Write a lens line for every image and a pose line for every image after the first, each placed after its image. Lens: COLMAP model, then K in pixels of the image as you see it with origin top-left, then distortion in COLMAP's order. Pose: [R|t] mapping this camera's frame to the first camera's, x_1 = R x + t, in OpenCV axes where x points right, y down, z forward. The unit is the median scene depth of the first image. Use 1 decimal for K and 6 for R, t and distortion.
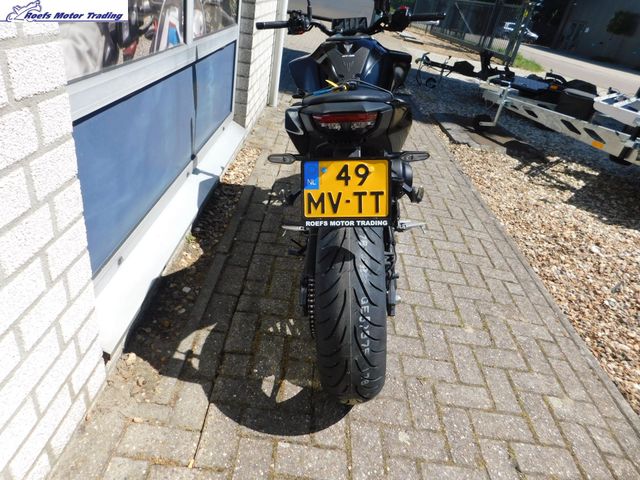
lens RADIAL K [[419.7, 0, 323.2], [0, 419.7, 238.0], [0, 0, 1]] dist [-0.053365, 0.040675]
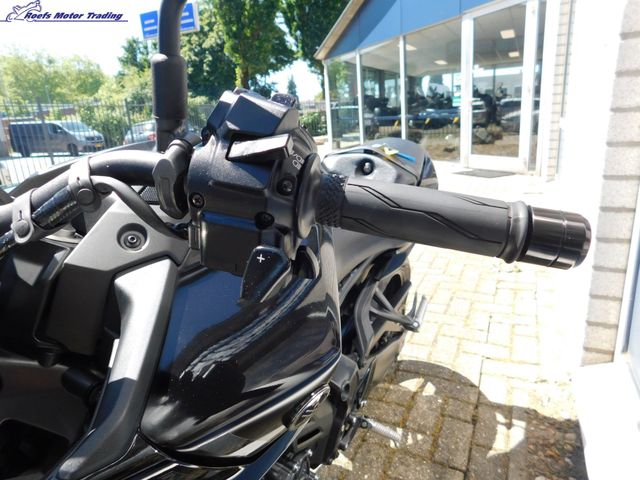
lens RADIAL K [[419.7, 0, 322.8], [0, 419.7, 236.8], [0, 0, 1]] dist [-0.053365, 0.040675]
pose [[-0.907650, -0.213121, 0.361596, -0.191571], [0.141047, 0.656529, 0.740996, -0.823051], [-0.395320, 0.723567, -0.565839, 1.469387]]
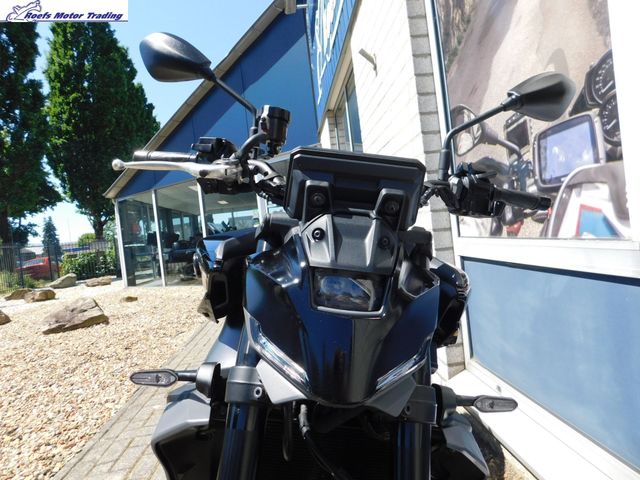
lens RADIAL K [[419.7, 0, 319.4], [0, 419.7, 235.9], [0, 0, 1]] dist [-0.053365, 0.040675]
pose [[-0.994250, -0.053619, -0.092689, 0.160035], [-0.093467, 0.856939, 0.506872, -0.917738], [0.052250, 0.512621, -0.857023, 1.862174]]
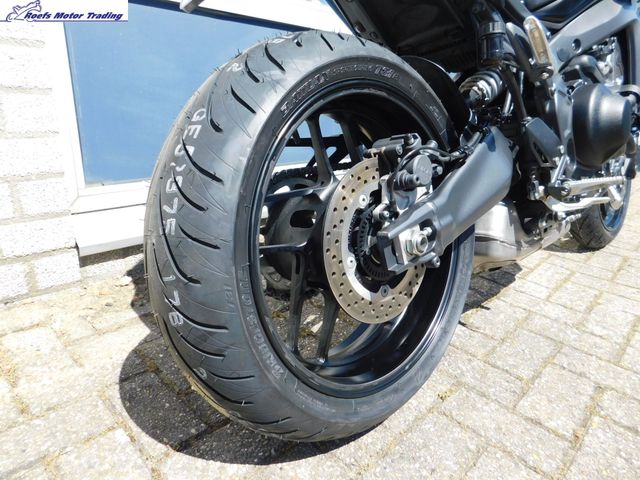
lens RADIAL K [[419.7, 0, 318.2], [0, 419.7, 240.0], [0, 0, 1]] dist [-0.053365, 0.040675]
pose [[0.723126, 0.094130, -0.684272, 0.385926], [-0.282798, 0.944179, -0.168973, 0.240056], [0.630170, 0.315699, 0.709380, 0.612559]]
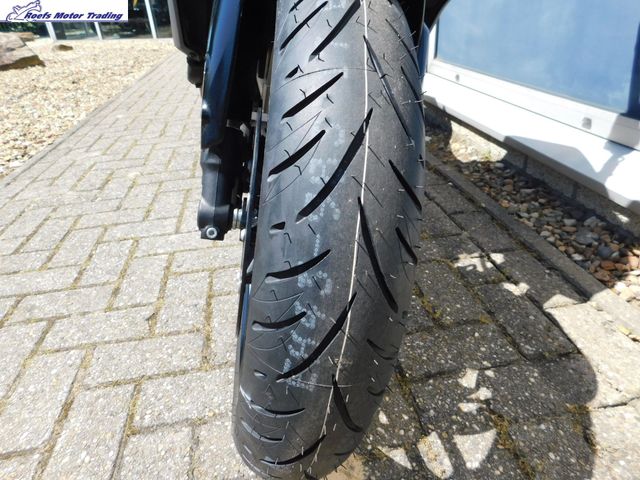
lens RADIAL K [[419.7, 0, 318.7], [0, 419.7, 239.0], [0, 0, 1]] dist [-0.053365, 0.040675]
pose [[-0.975862, -0.005437, -0.218319, 0.204812], [-0.190774, 0.507785, 0.840095, -0.708888], [0.106292, 0.861467, -0.496566, 2.120671]]
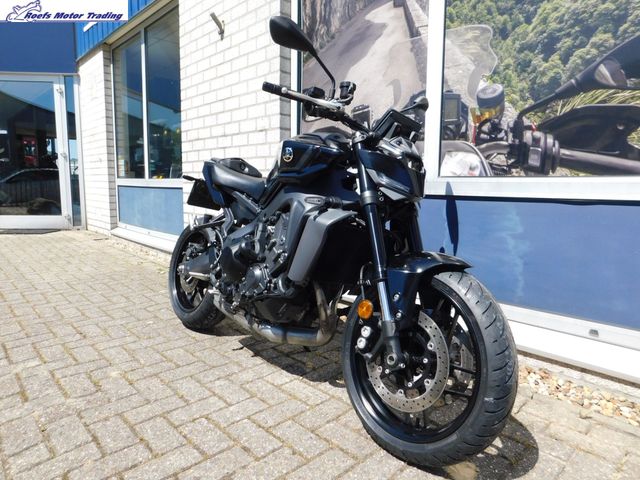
lens RADIAL K [[419.7, 0, 317.9], [0, 419.7, 241.4], [0, 0, 1]] dist [-0.053365, 0.040675]
pose [[-0.699088, -0.074763, -0.711117, 0.972351], [-0.471492, 0.795874, 0.379842, -0.831342], [0.537561, 0.600829, -0.591636, 2.179714]]
